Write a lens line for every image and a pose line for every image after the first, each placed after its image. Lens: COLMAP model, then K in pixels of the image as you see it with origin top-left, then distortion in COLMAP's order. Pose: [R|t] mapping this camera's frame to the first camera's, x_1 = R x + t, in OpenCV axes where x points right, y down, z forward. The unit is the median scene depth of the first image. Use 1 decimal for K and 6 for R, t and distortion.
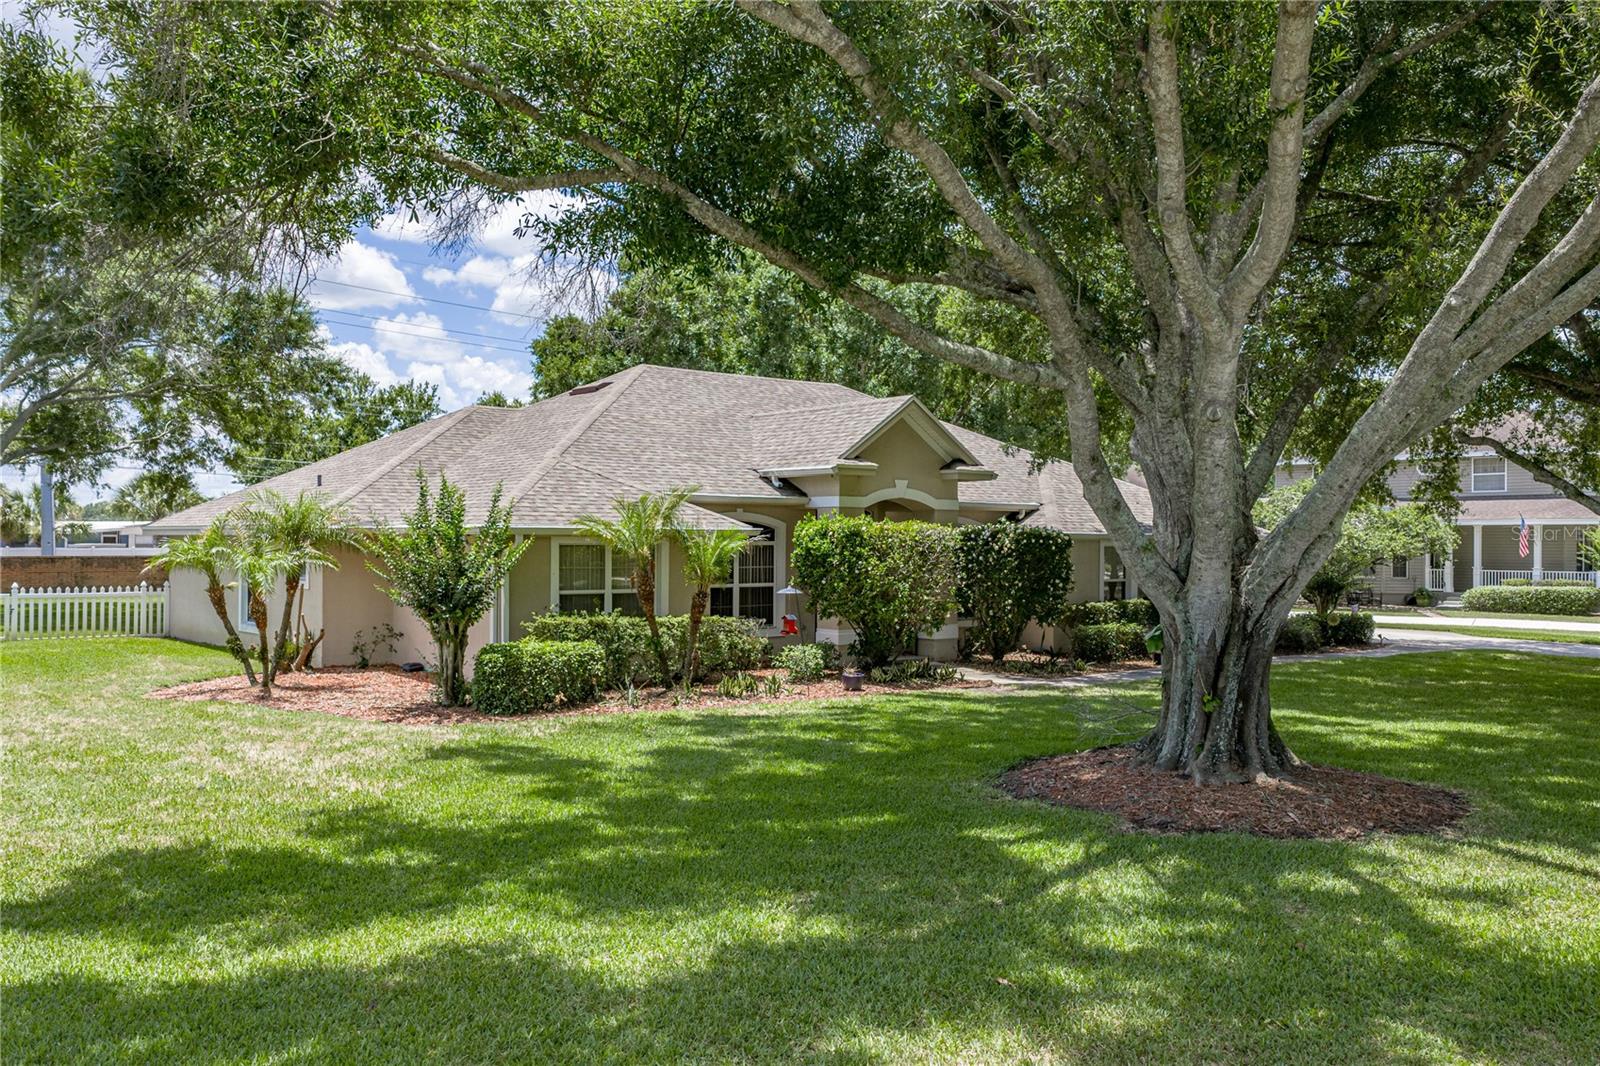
lens RADIAL K [[1310.3, 0, 799.8], [0, 1310.3, 533.9], [0, 0, 1]] dist [0.028987, -0.003560]
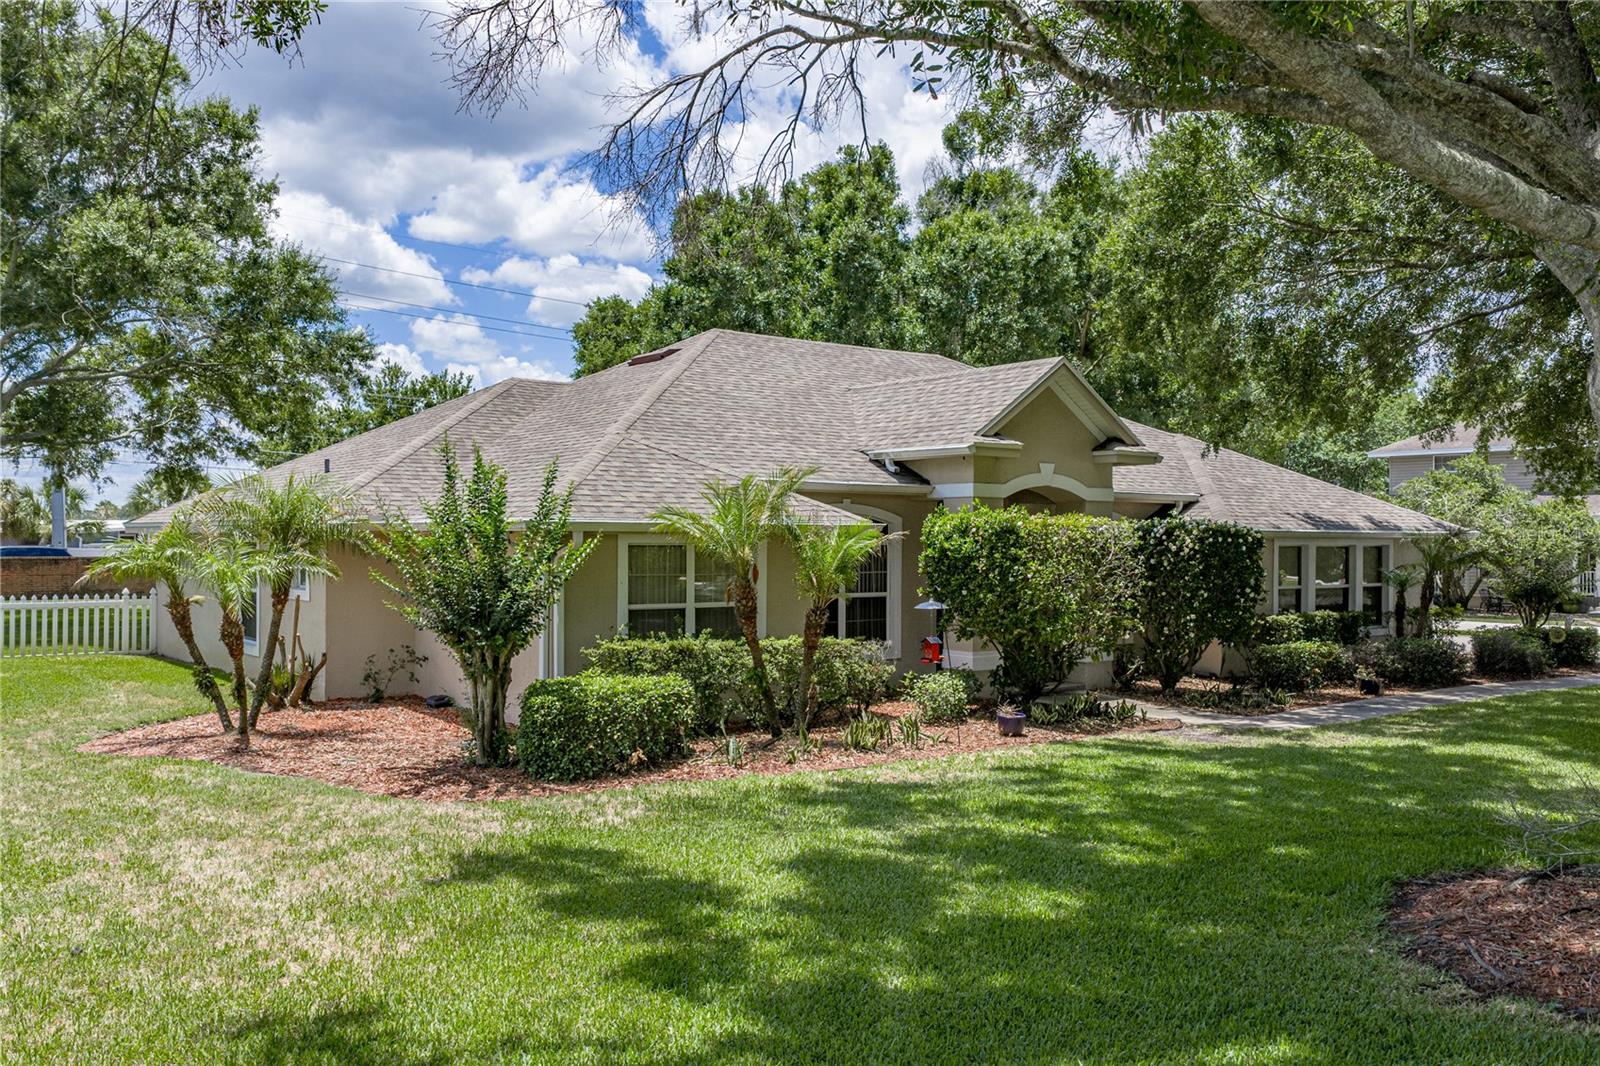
lens RADIAL K [[1310.3, 0, 799.8], [0, 1310.3, 532.7], [0, 0, 1]] dist [0.028987, -0.003560]
pose [[0.999682, -0.000814, -0.025194, -0.058600], [0.000806, 1.000000, -0.000320, 0.001332], [0.025194, 0.000299, 0.999683, 0.217169]]
